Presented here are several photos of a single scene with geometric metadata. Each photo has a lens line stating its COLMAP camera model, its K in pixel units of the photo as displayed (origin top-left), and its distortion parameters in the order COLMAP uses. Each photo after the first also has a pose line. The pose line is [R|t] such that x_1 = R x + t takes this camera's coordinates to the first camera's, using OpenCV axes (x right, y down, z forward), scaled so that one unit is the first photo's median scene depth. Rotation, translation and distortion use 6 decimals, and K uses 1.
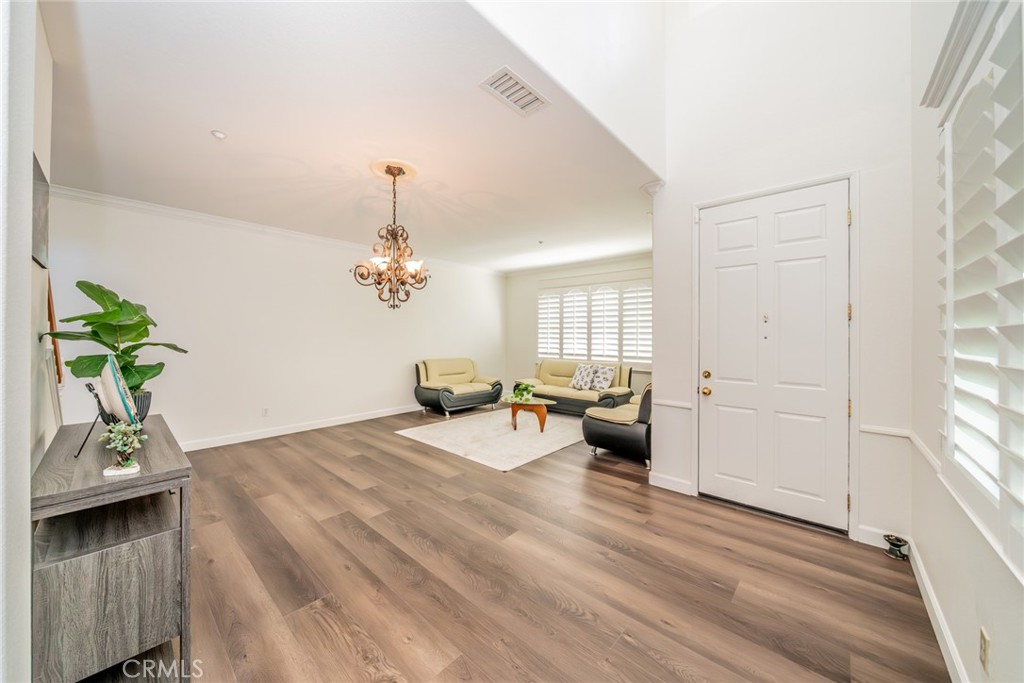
lens RADIAL K [[349.7, 0, 510.0], [0, 349.7, 341.5], [0, 0, 1]] dist [-0.000601, -0.000030]
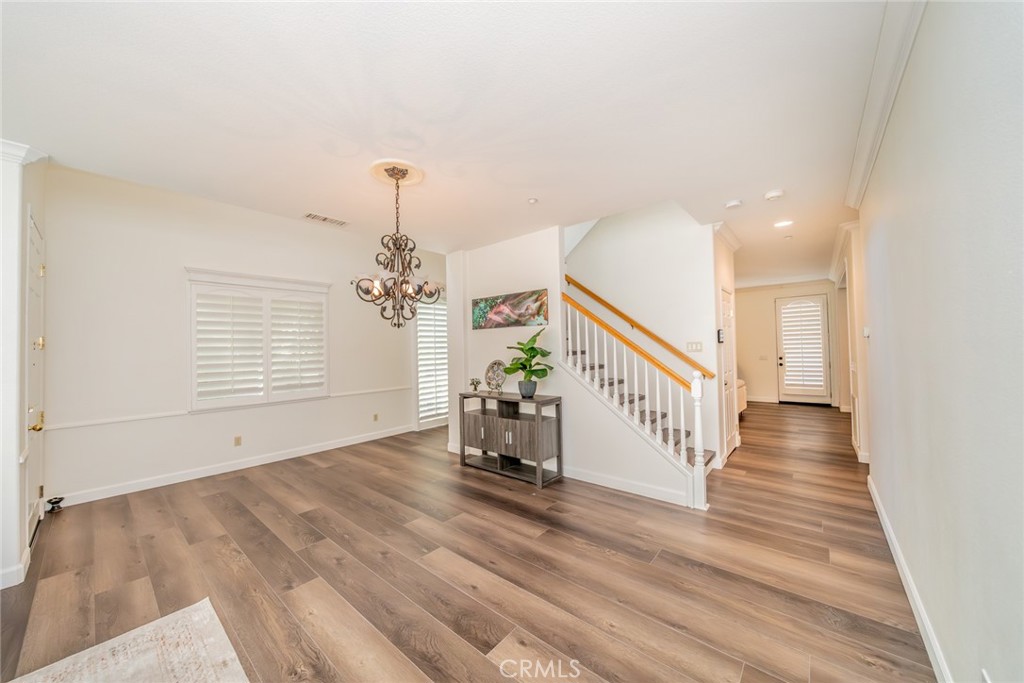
lens RADIAL K [[349.7, 0, 510.0], [0, 349.7, 341.5], [0, 0, 1]] dist [-0.000601, -0.000030]
pose [[-0.999890, 0.011830, -0.008971, -0.607643], [0.011950, 0.999839, -0.013382, -0.039590], [0.008812, -0.013488, -0.999870, 1.895300]]
